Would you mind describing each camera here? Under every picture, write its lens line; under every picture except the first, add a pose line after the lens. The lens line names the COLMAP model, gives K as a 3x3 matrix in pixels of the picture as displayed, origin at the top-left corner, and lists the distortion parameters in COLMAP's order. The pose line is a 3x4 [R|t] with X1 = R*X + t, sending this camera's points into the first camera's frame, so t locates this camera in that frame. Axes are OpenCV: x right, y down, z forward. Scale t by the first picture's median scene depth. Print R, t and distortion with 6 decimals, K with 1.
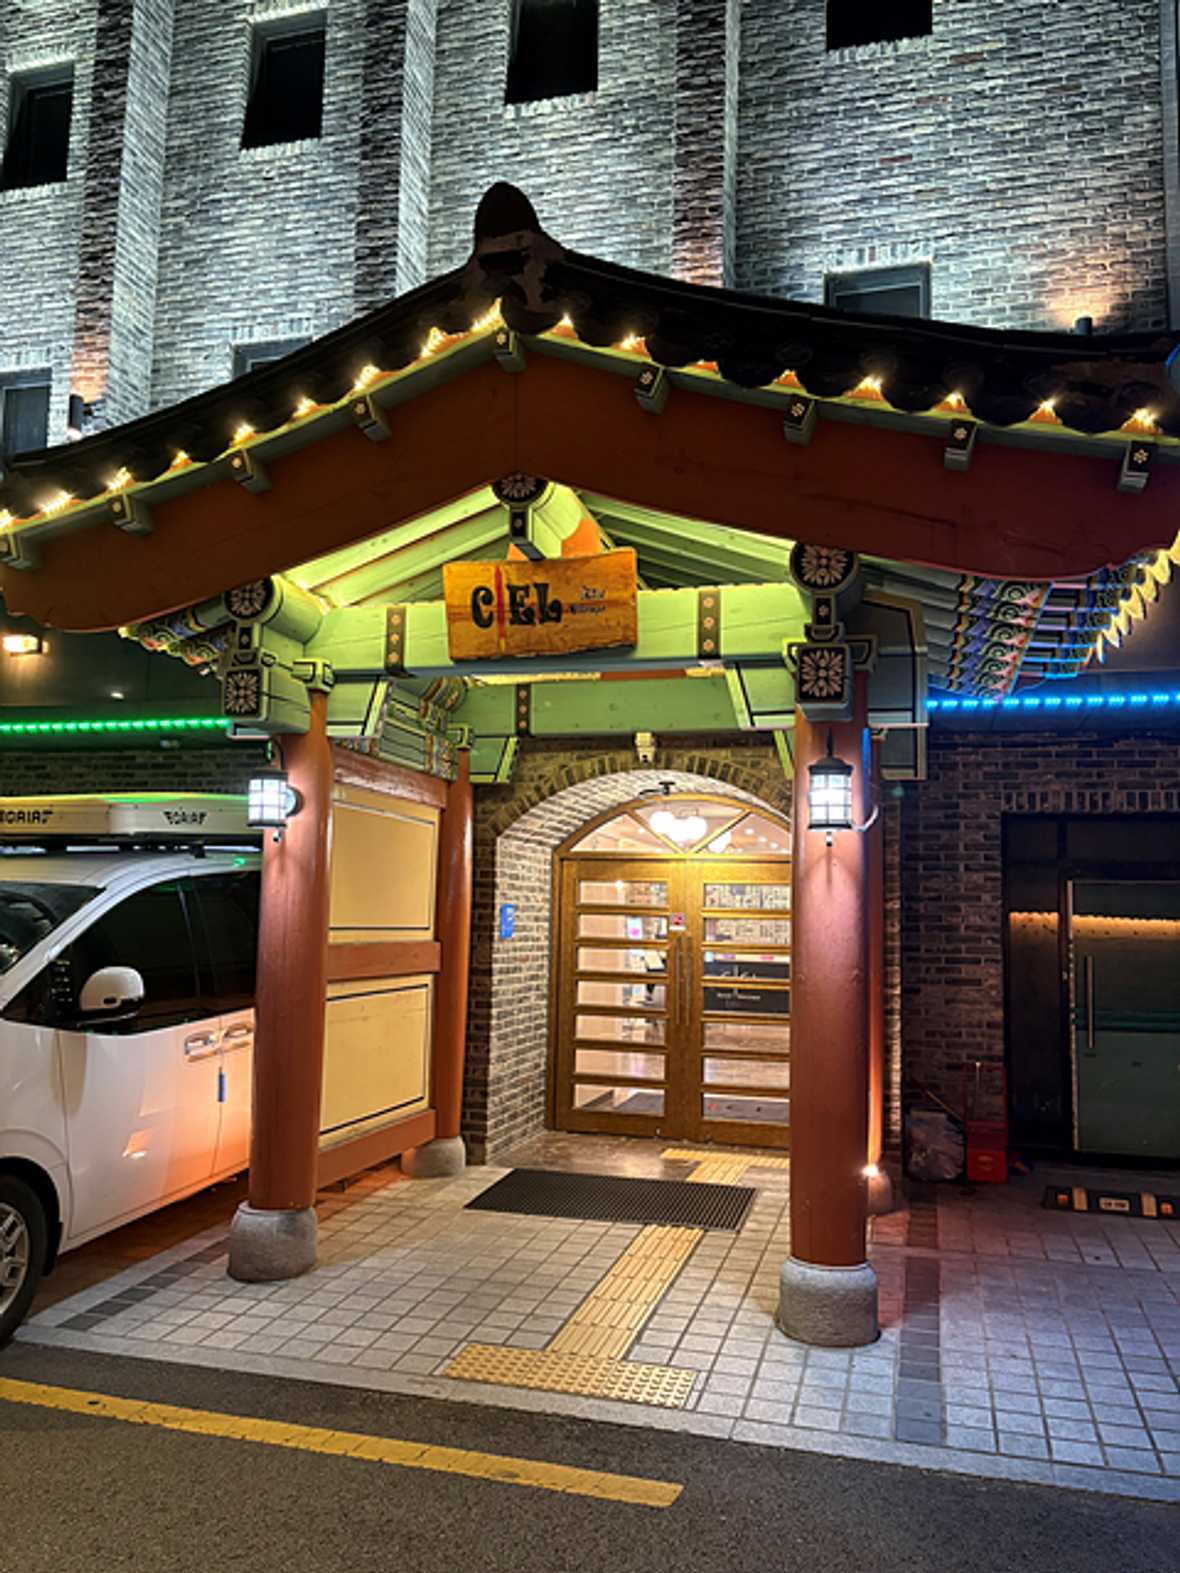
lens RADIAL K [[1162.5, 0, 590.0], [0, 1162.5, 786.5], [0, 0, 1]] dist [0.087305, -0.098451]
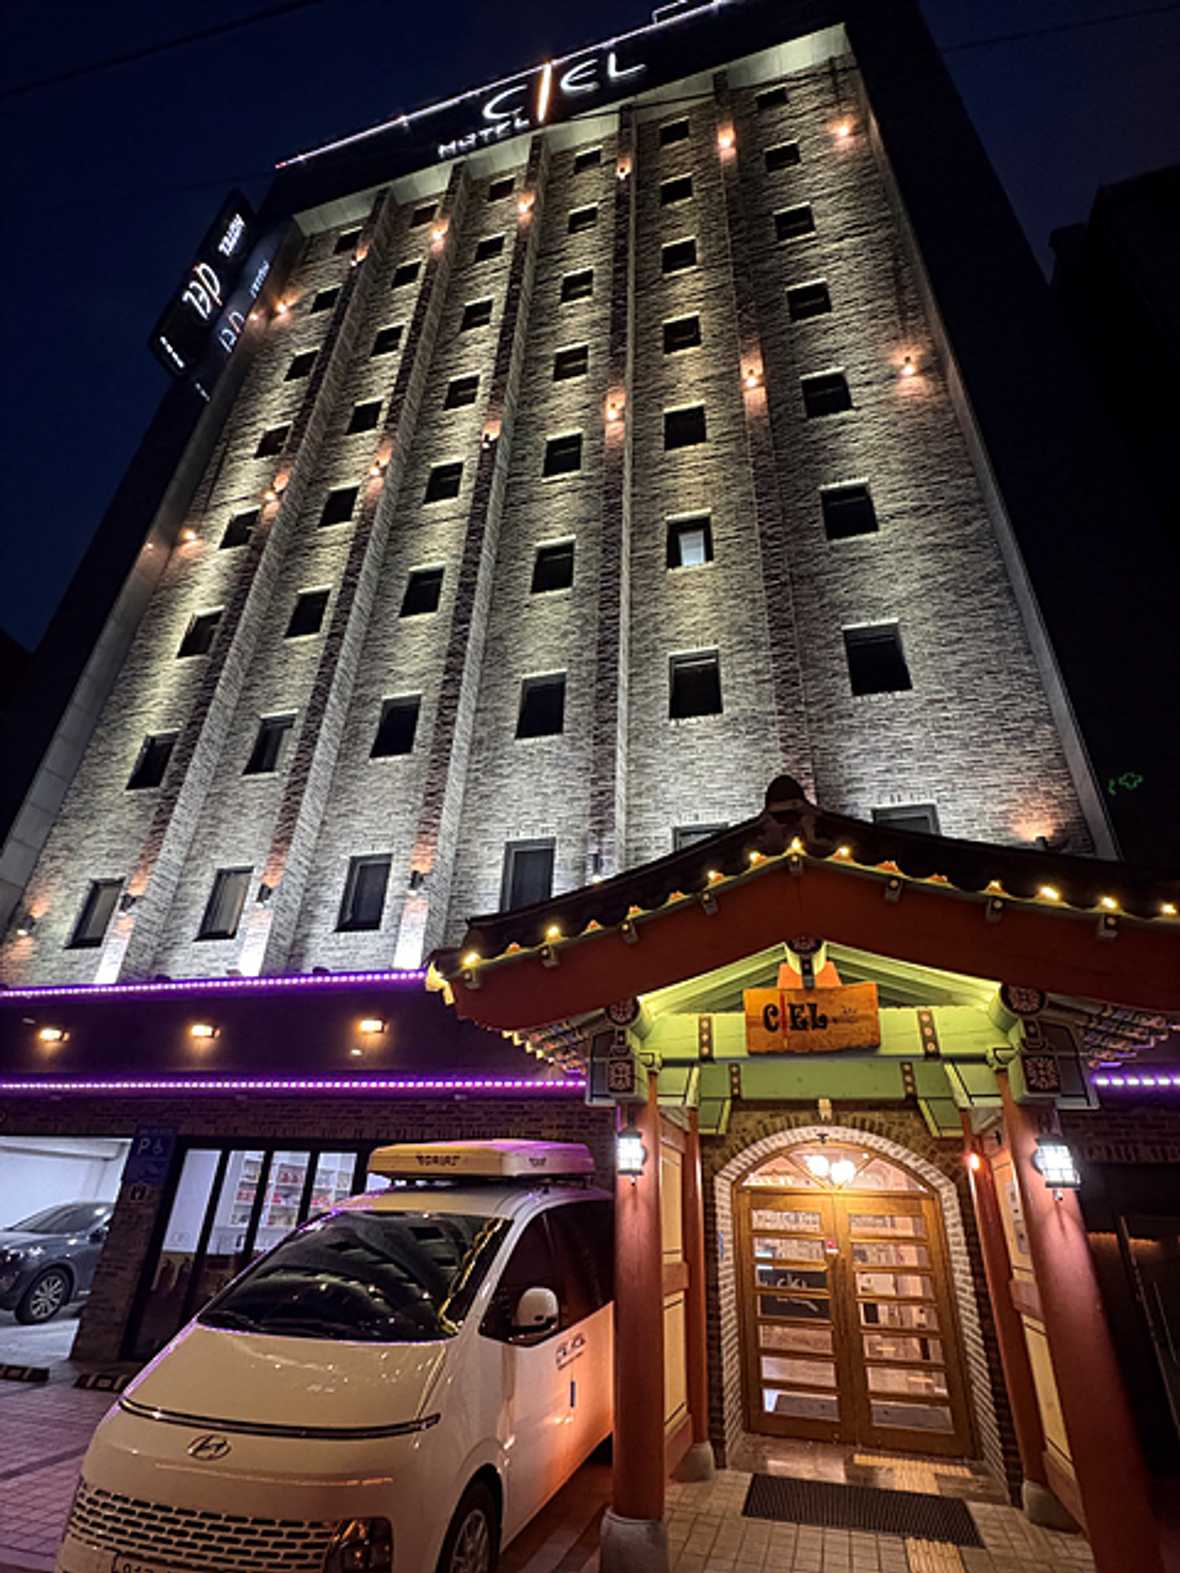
lens RADIAL K [[756.0, 0, 590.0], [0, 756.0, 786.5], [0, 0, 1]] dist [-0.000786, -0.001363]
pose [[0.999833, 0.007997, -0.016449, -0.220704], [-0.013879, 0.917456, -0.397595, -0.023331], [0.011912, 0.397757, 0.917414, -0.031075]]
